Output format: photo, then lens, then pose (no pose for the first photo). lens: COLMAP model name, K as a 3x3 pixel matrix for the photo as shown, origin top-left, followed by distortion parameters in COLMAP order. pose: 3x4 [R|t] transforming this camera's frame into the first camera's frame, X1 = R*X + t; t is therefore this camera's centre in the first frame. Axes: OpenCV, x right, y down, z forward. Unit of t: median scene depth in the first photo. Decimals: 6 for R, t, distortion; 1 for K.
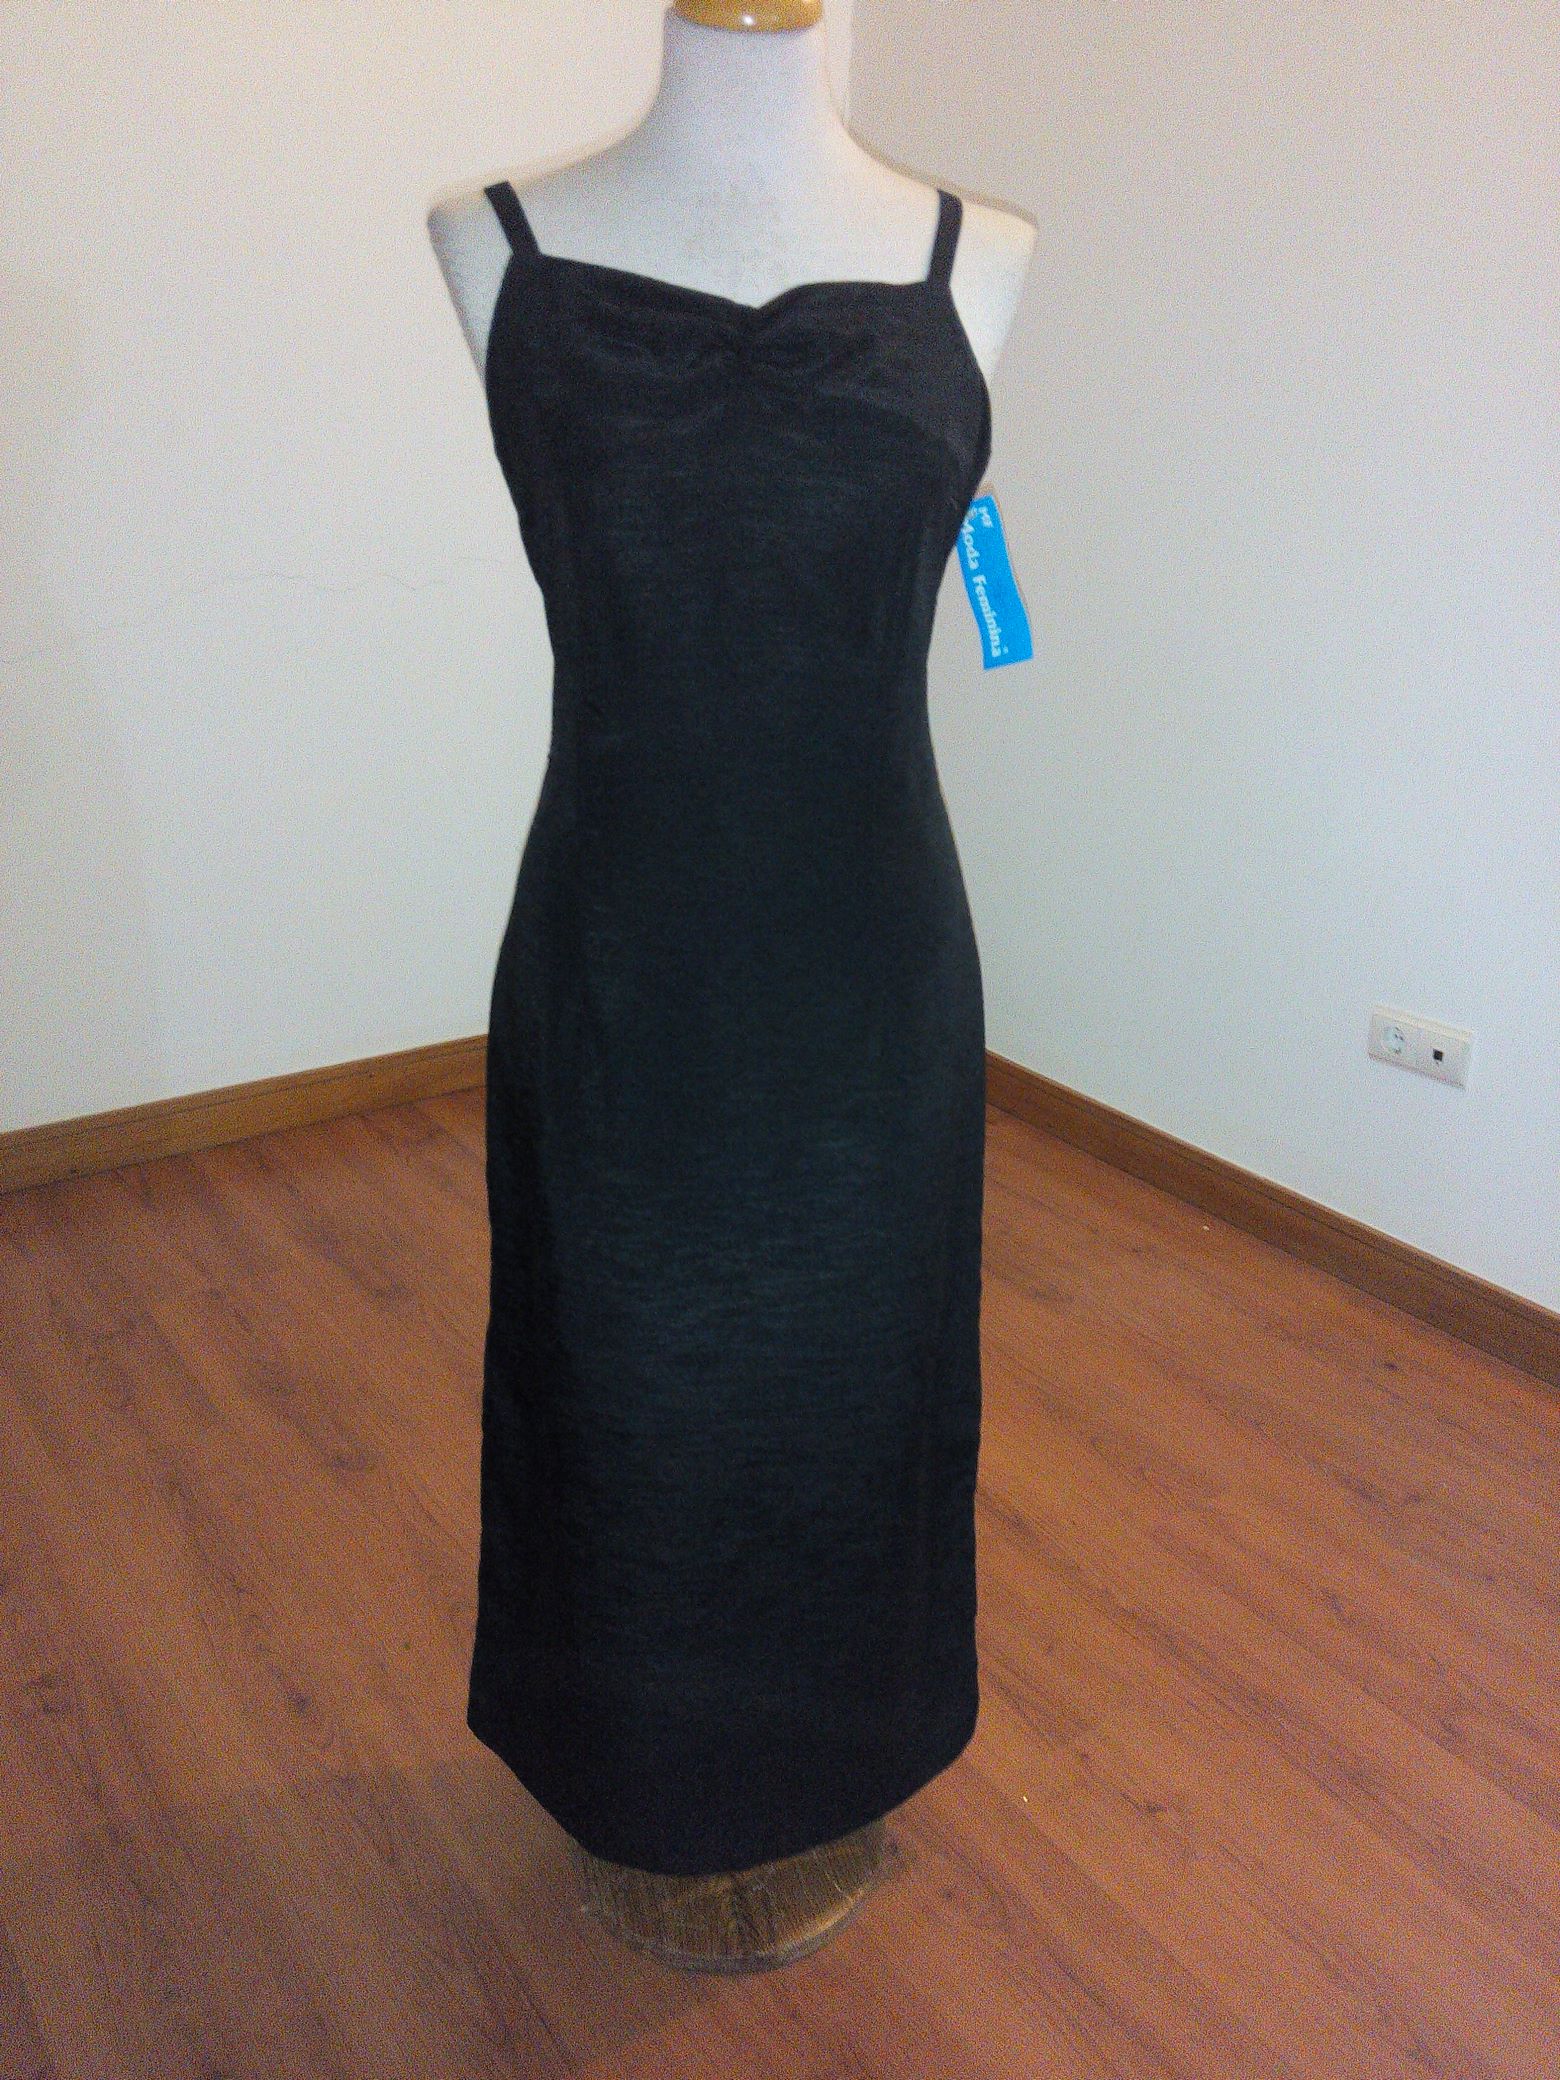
lens RADIAL K [[1727.6, 0, 828.6], [0, 1727.6, 1051.3], [0, 0, 1]] dist [0.140938, -0.225344]
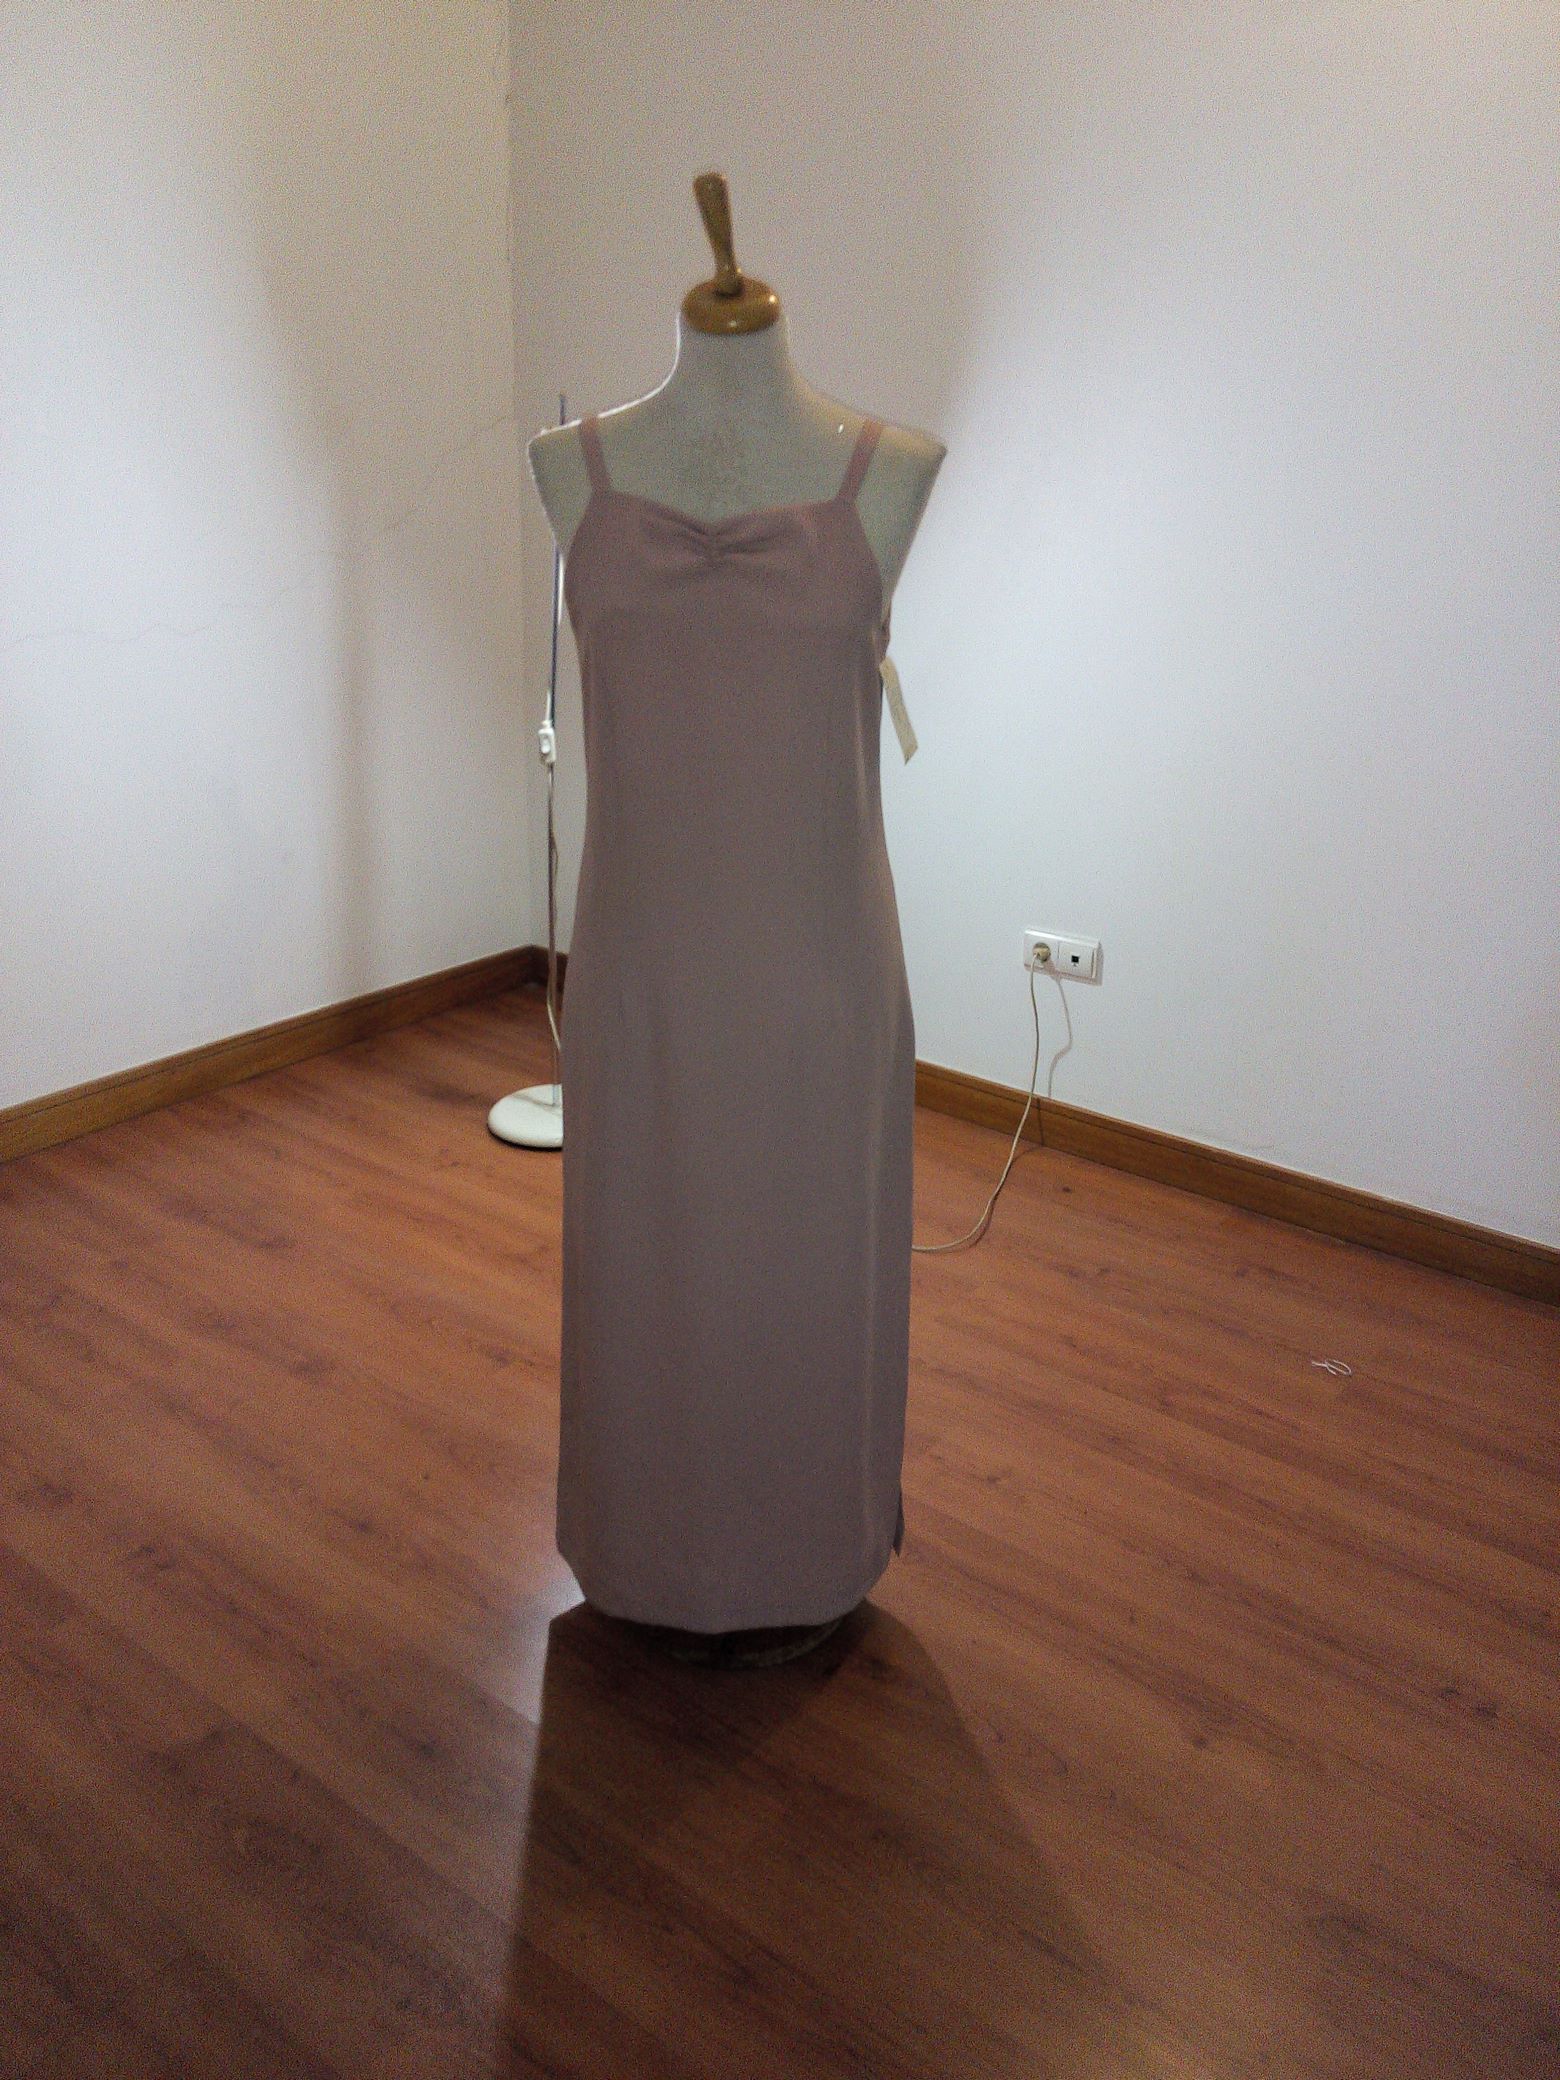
lens RADIAL K [[1727.6, 0, 828.6], [0, 1727.6, 1051.3], [0, 0, 1]] dist [0.140938, -0.225344]
pose [[0.957784, -0.107503, 0.266632, -0.224184], [0.102902, 0.994202, 0.031212, 0.012796], [-0.268442, -0.002457, 0.963293, -0.271931]]
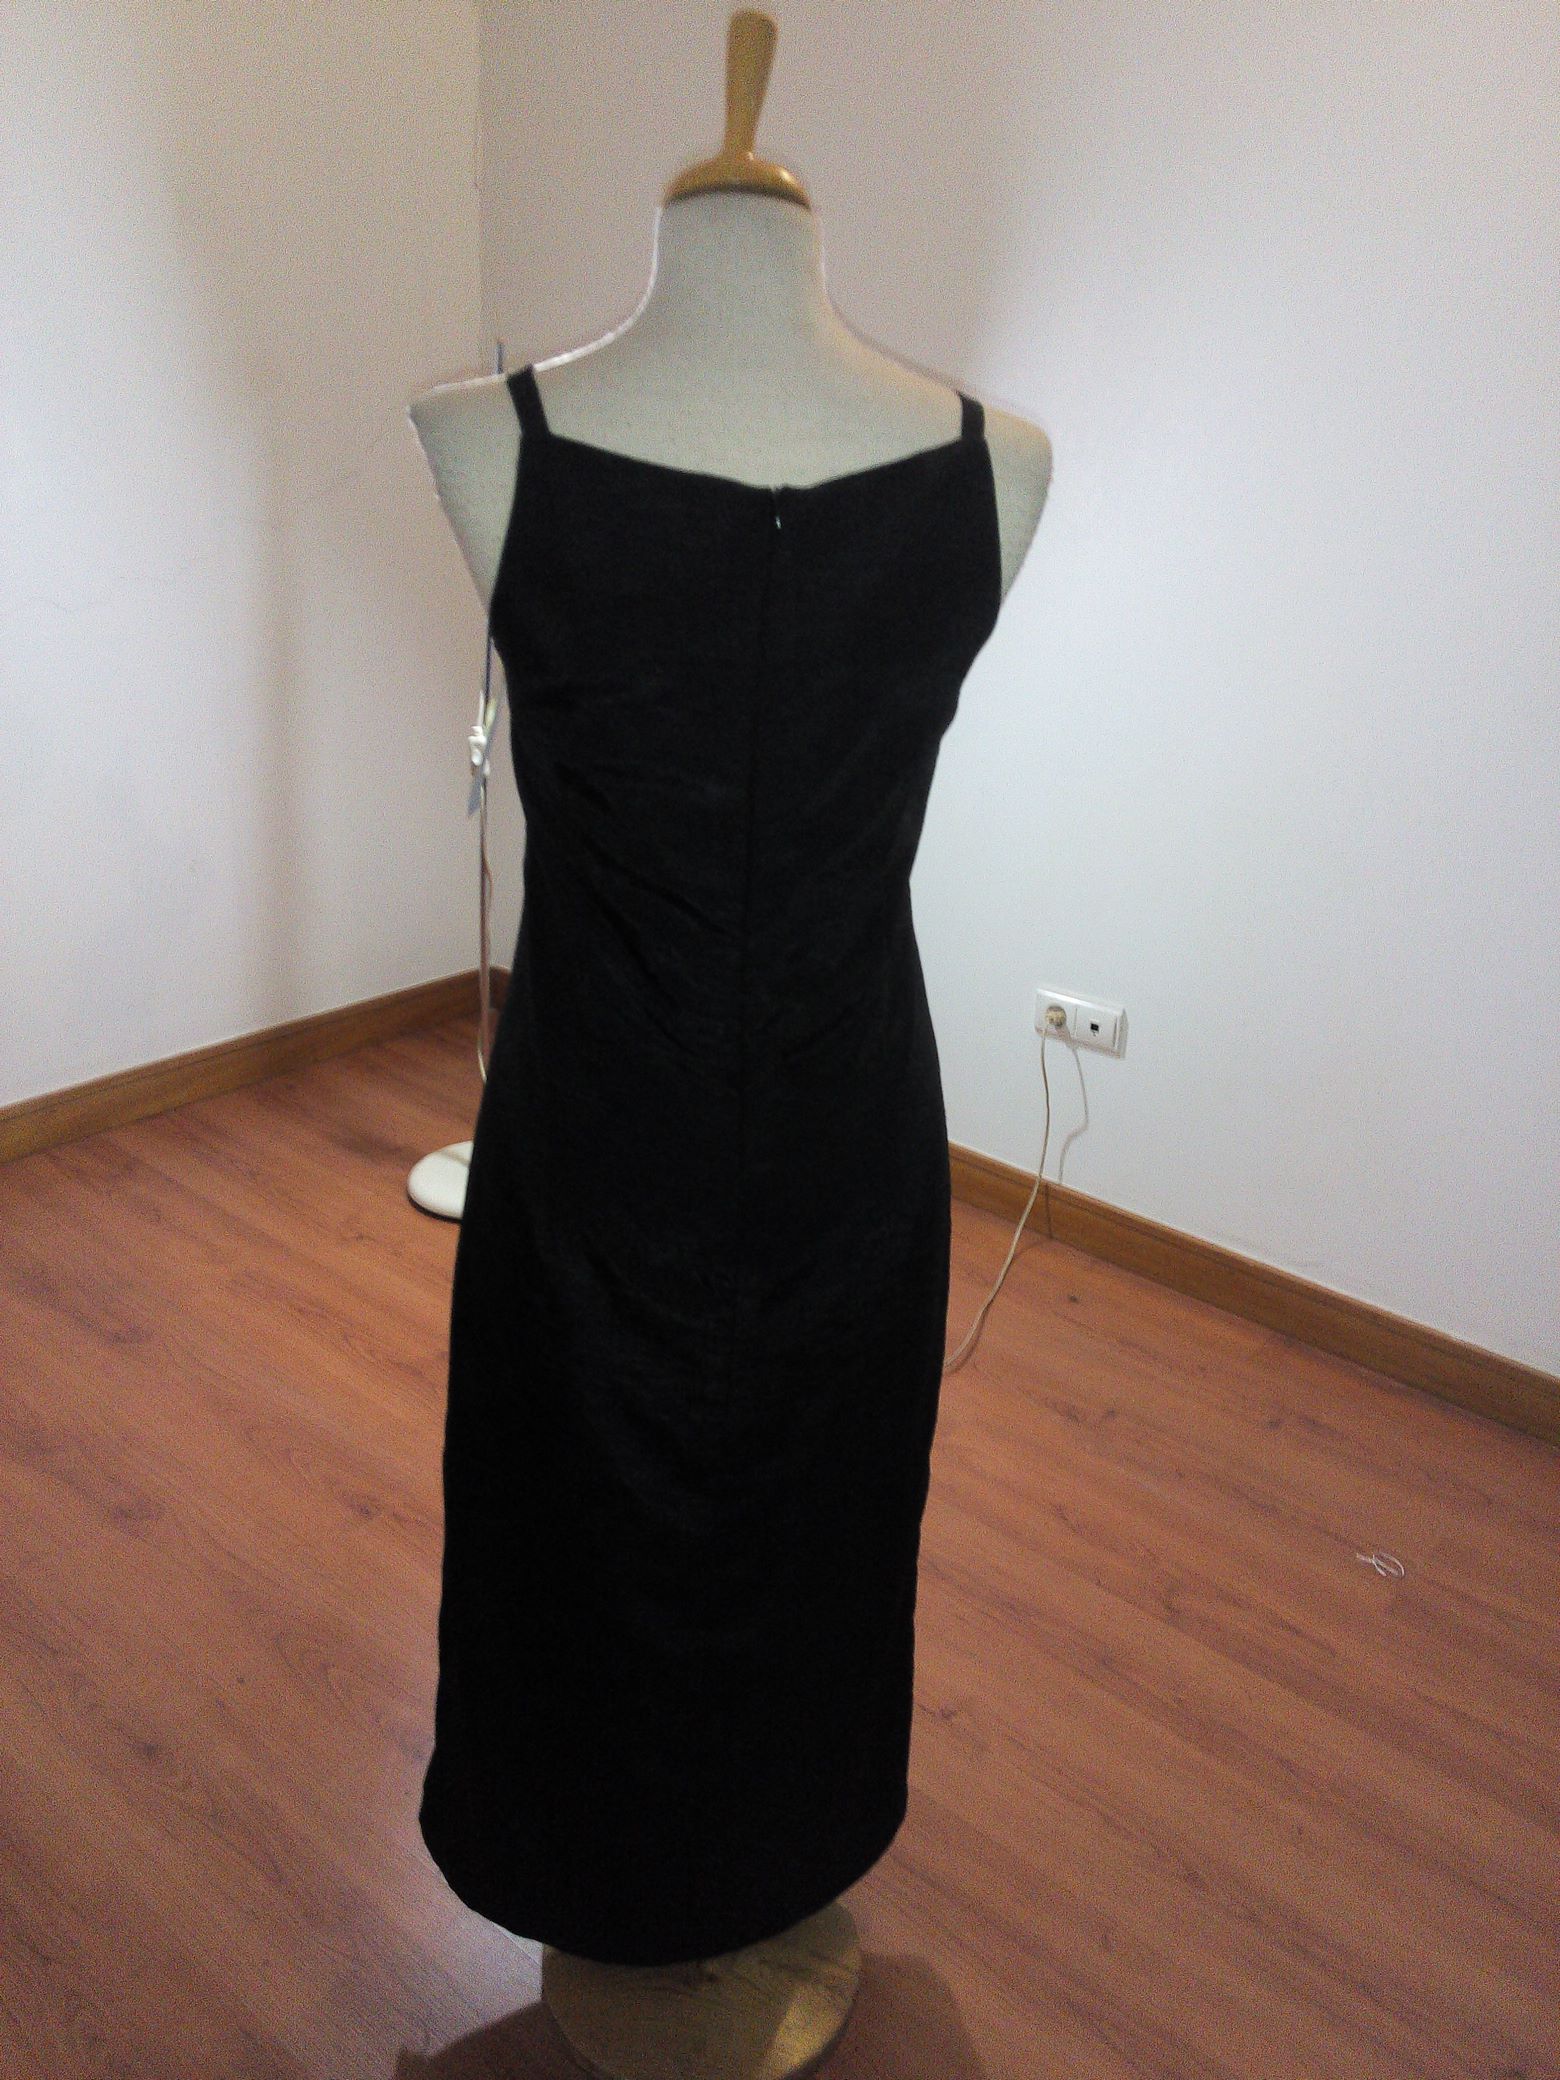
lens RADIAL K [[1727.6, 0, 828.6], [0, 1727.6, 1051.3], [0, 0, 1]] dist [0.140938, -0.225344]
pose [[0.969210, -0.073735, 0.234934, -0.101223], [0.064823, 0.996861, 0.045446, -0.050305], [-0.237548, -0.028817, 0.970948, -0.074227]]
